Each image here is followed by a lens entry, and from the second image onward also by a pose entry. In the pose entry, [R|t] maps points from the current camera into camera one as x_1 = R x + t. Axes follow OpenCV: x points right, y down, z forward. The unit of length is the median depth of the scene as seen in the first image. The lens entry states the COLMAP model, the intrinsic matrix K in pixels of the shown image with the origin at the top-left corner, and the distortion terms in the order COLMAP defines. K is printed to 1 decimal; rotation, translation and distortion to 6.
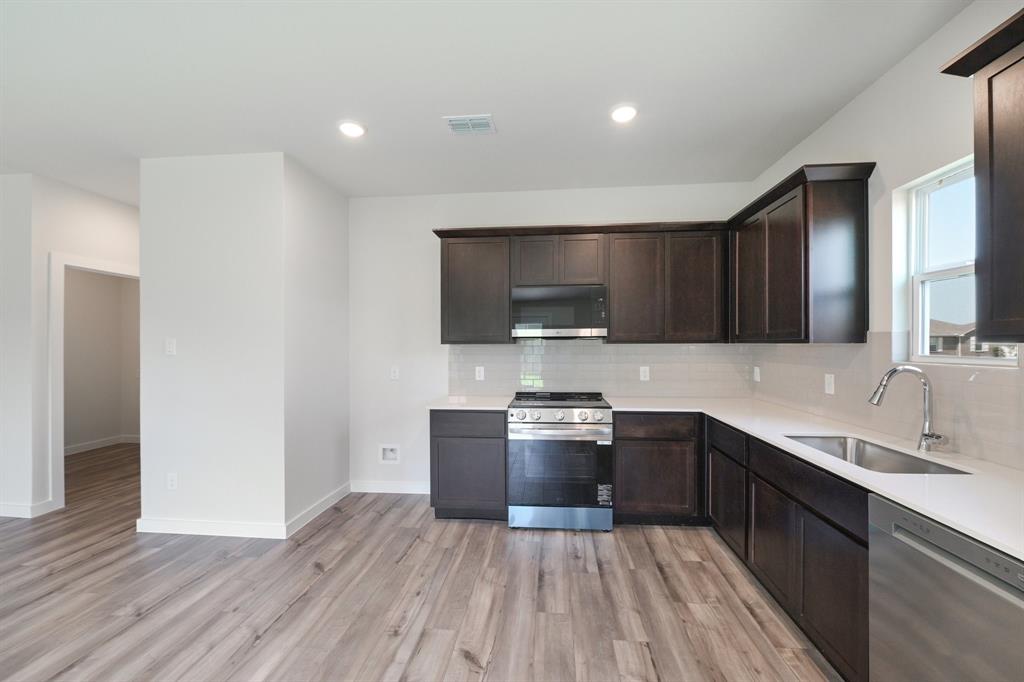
lens RADIAL K [[405.7, 0, 519.4], [0, 405.7, 345.2], [0, 0, 1]] dist [-0.007187, -0.001877]
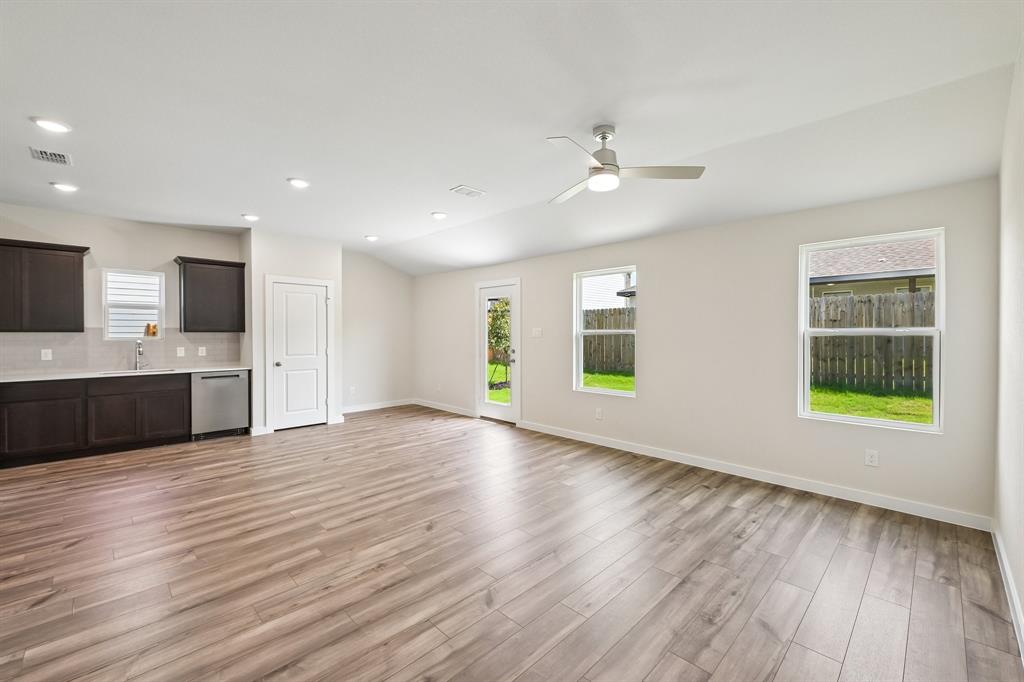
lens RADIAL K [[442.0, 0, 505.8], [0, 442.0, 336.6], [0, 0, 1]] dist [-0.003432, 0.000608]
pose [[-0.750267, 0.002313, 0.661131, -1.889690], [0.007841, 0.999955, 0.005399, 0.016353], [-0.661089, 0.009234, -0.750251, 1.008256]]
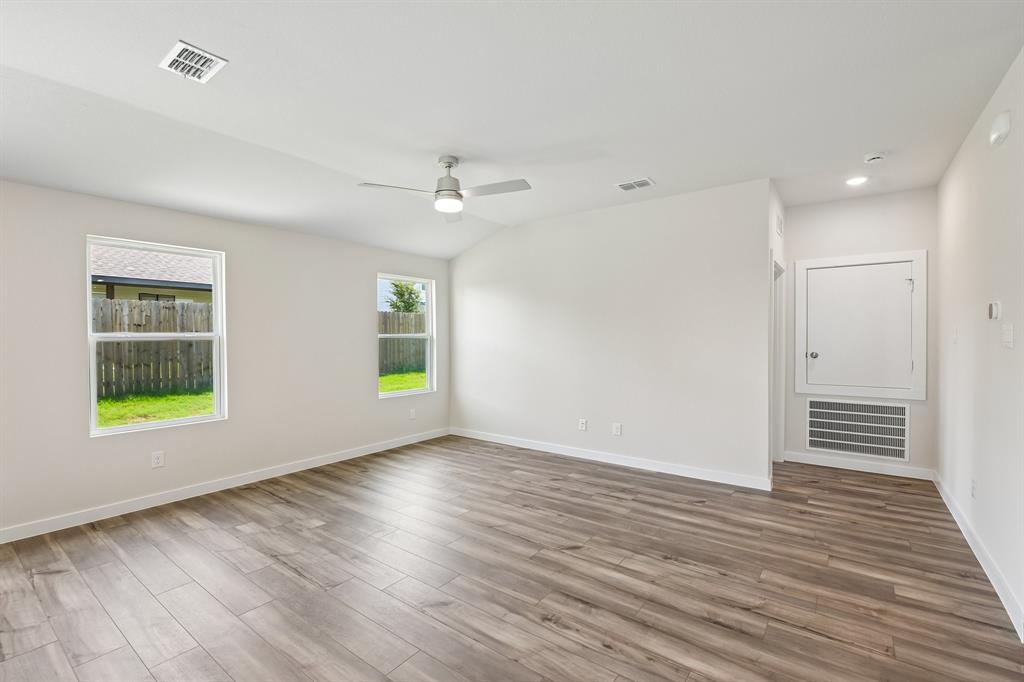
lens RADIAL K [[442.0, 0, 511.0], [0, 442.0, 340.7], [0, 0, 1]] dist [-0.003432, 0.000608]
pose [[-0.526150, 0.020957, -0.850134, -0.416109], [0.007828, 0.999773, 0.019801, 0.004660], [0.850356, 0.003764, -0.526195, 0.839235]]
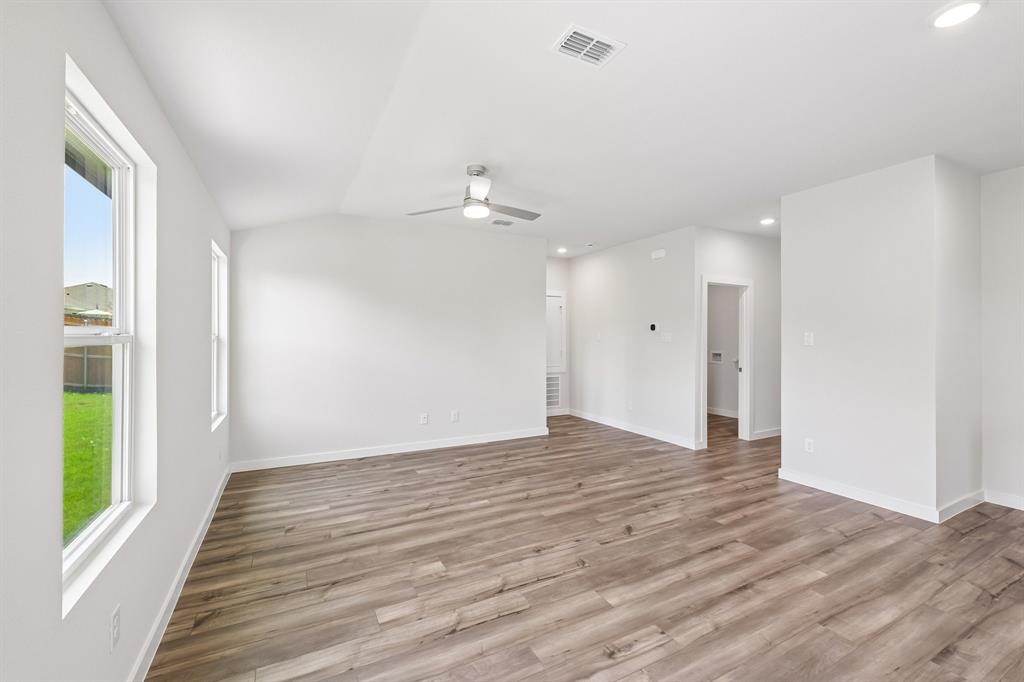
lens RADIAL K [[442.0, 0, 512.7], [0, 442.0, 332.5], [0, 0, 1]] dist [-0.003432, 0.000608]
pose [[0.547596, 0.002042, -0.836740, -0.244461], [-0.007566, 0.999968, -0.002511, 0.003007], [0.836708, 0.007706, 0.547594, -0.550692]]
